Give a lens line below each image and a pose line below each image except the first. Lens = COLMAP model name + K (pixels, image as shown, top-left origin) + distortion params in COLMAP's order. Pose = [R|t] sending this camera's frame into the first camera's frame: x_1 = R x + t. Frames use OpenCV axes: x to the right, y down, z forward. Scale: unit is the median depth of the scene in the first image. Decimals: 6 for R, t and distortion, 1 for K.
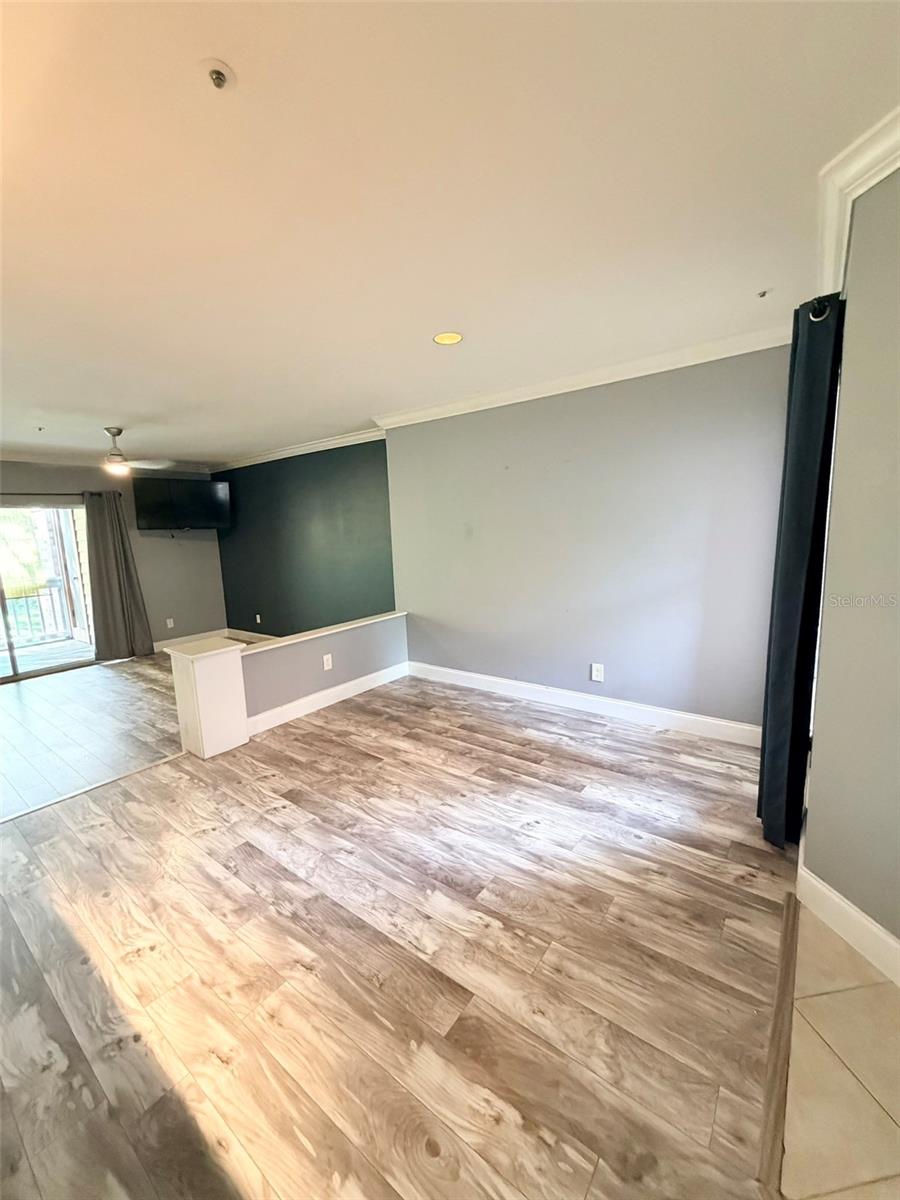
lens RADIAL K [[478.6, 0, 448.0], [0, 478.6, 597.8], [0, 0, 1]] dist [-0.001200, 0.000500]
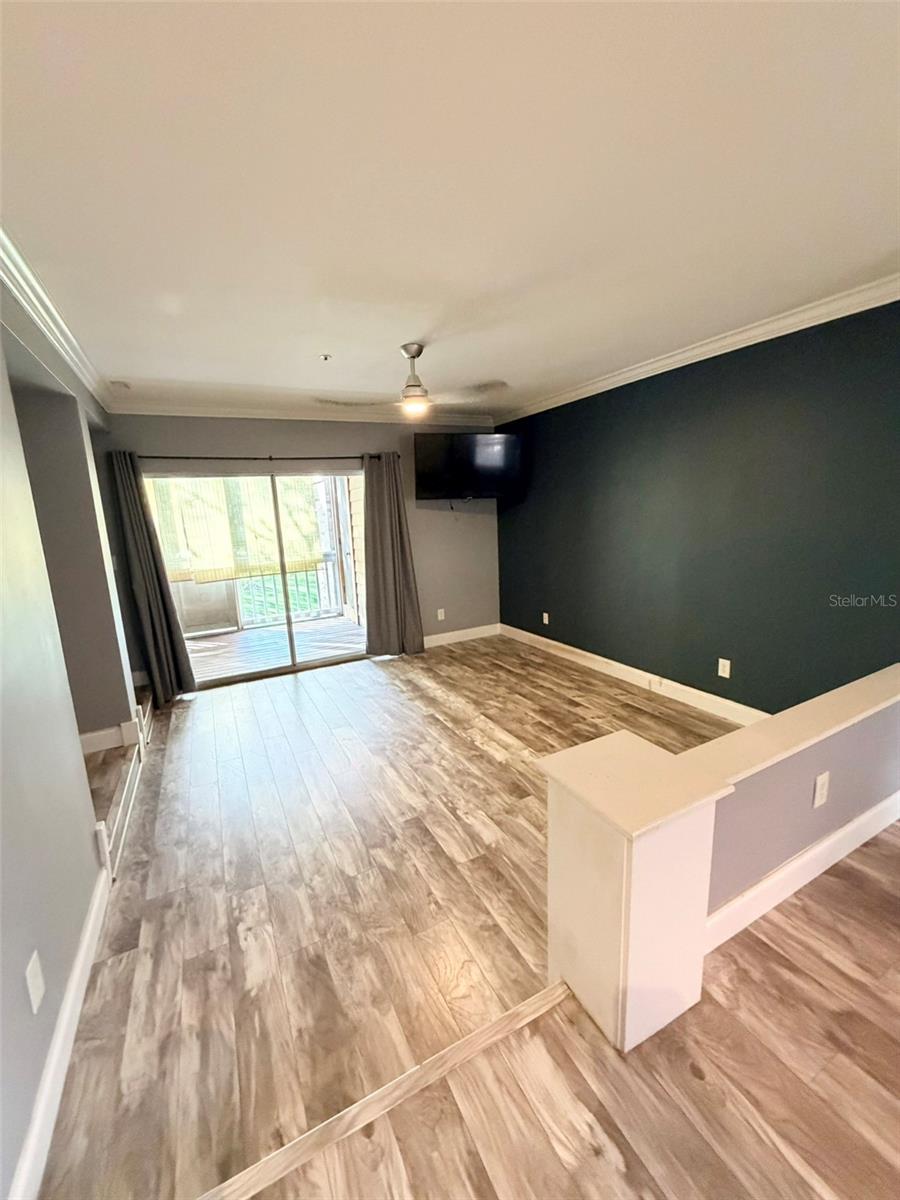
lens RADIAL K [[478.6, 0, 449.9], [0, 478.6, 598.9], [0, 0, 1]] dist [-0.001200, 0.000500]
pose [[0.905343, 0.075953, -0.417833, -0.626404], [-0.050265, 0.996126, 0.072160, -0.094368], [0.421695, -0.044327, 0.905653, 0.725398]]
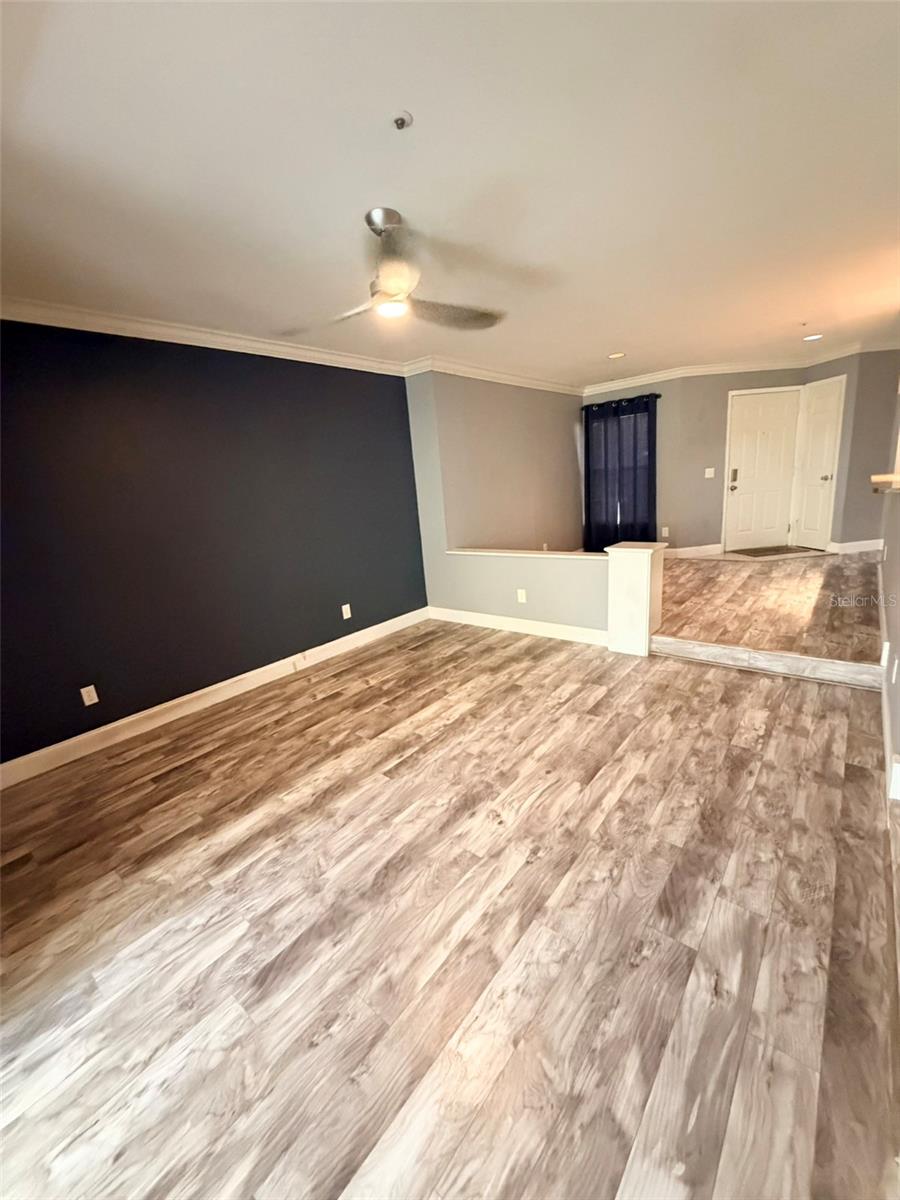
lens RADIAL K [[478.6, 0, 446.5], [0, 478.6, 601.4], [0, 0, 1]] dist [-0.001200, 0.000500]
pose [[0.050806, -0.212513, 0.975837, -2.221675], [0.226805, 0.954024, 0.195954, -0.138471], [-0.972614, 0.211369, 0.096669, 1.772259]]
